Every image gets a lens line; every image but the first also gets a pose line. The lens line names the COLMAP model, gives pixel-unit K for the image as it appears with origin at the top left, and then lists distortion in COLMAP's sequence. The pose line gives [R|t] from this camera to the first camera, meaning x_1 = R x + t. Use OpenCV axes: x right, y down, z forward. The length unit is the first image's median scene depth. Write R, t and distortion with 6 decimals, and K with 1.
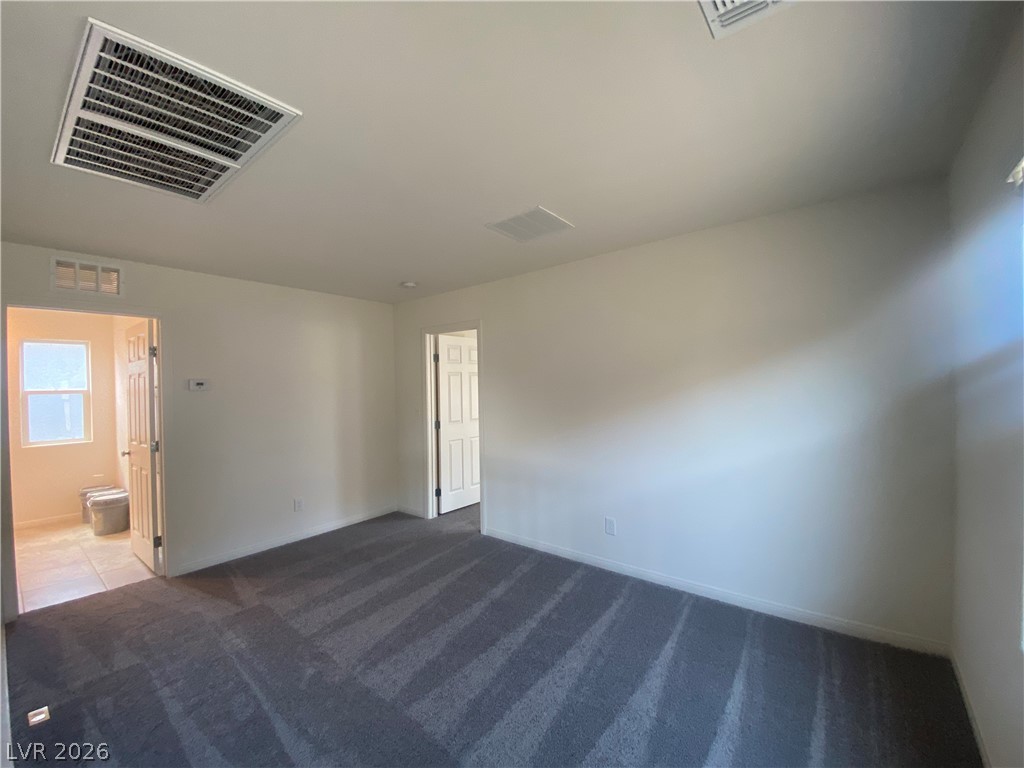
lens RADIAL K [[414.1, 0, 516.1], [0, 414.1, 387.0], [0, 0, 1]] dist [0.011310, -0.014143]
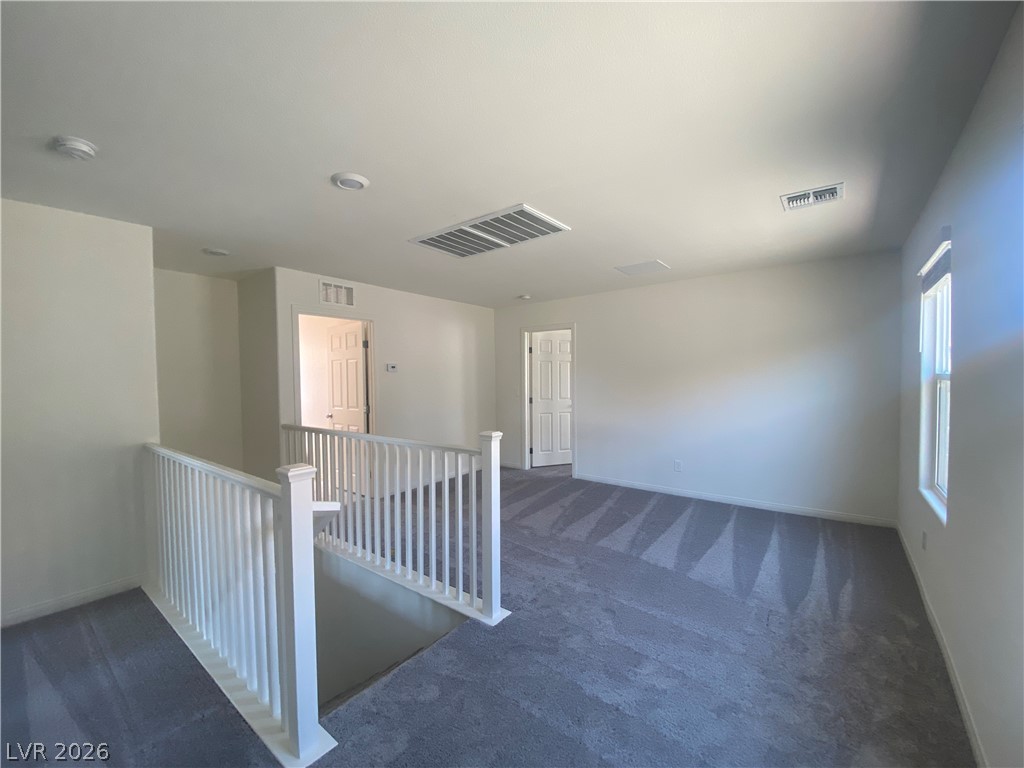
lens RADIAL K [[414.1, 0, 511.5], [0, 414.1, 385.3], [0, 0, 1]] dist [0.011310, -0.014143]
pose [[0.999891, 0.012393, 0.007988, -0.423525], [-0.012544, 0.999739, 0.019108, 0.029436], [-0.007749, -0.019206, 0.999786, -0.525604]]
